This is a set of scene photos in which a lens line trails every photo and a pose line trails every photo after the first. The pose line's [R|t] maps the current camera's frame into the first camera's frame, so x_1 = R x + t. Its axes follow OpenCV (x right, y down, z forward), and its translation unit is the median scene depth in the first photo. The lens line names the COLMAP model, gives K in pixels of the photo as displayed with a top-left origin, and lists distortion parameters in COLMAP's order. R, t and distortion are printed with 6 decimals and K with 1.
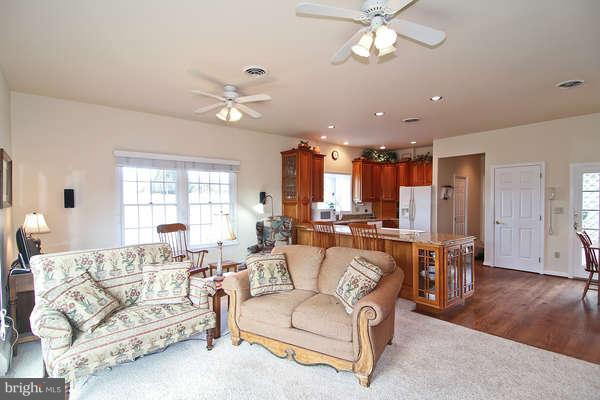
lens RADIAL K [[305.4, 0, 288.2], [0, 305.4, 208.2], [0, 0, 1]] dist [-0.004513, -0.012906]
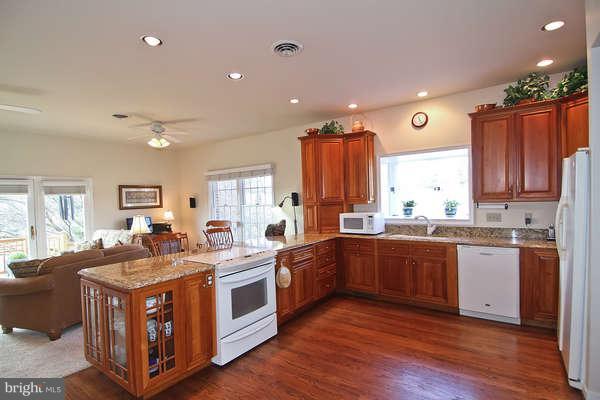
lens RADIAL K [[305.4, 0, 305.6], [0, 305.4, 202.8], [0, 0, 1]] dist [-0.004513, -0.012906]
pose [[0.251074, 0.014288, -0.967863, 0.733850], [0.009244, 0.999810, 0.017157, -0.034120], [0.967924, -0.013255, 0.250894, 0.729156]]
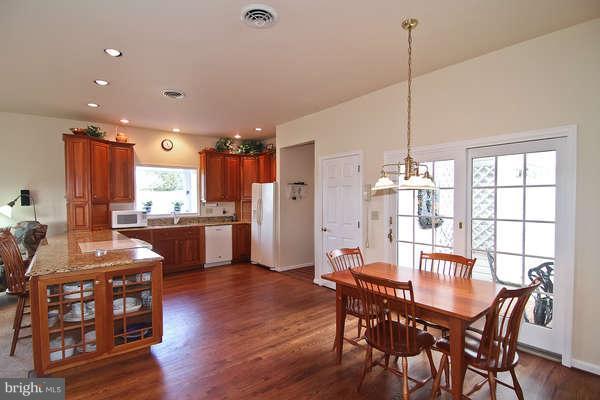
lens RADIAL K [[305.4, 0, 295.8], [0, 305.4, 208.6], [0, 0, 1]] dist [-0.004513, -0.012906]
pose [[0.999873, 0.000454, 0.015931, 0.543753], [-0.000619, 0.999947, 0.010299, -0.012888], [-0.015925, -0.010308, 0.999820, 0.196554]]
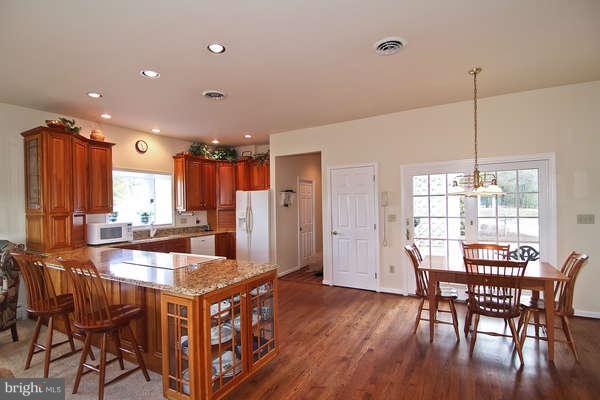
lens RADIAL K [[305.4, 0, 301.5], [0, 305.4, 206.2], [0, 0, 1]] dist [-0.004513, -0.012906]
pose [[0.922491, -0.014695, 0.385738, 0.247752], [0.024441, 0.999494, -0.020374, -0.011300], [-0.385243, 0.028223, 0.922384, 0.223582]]
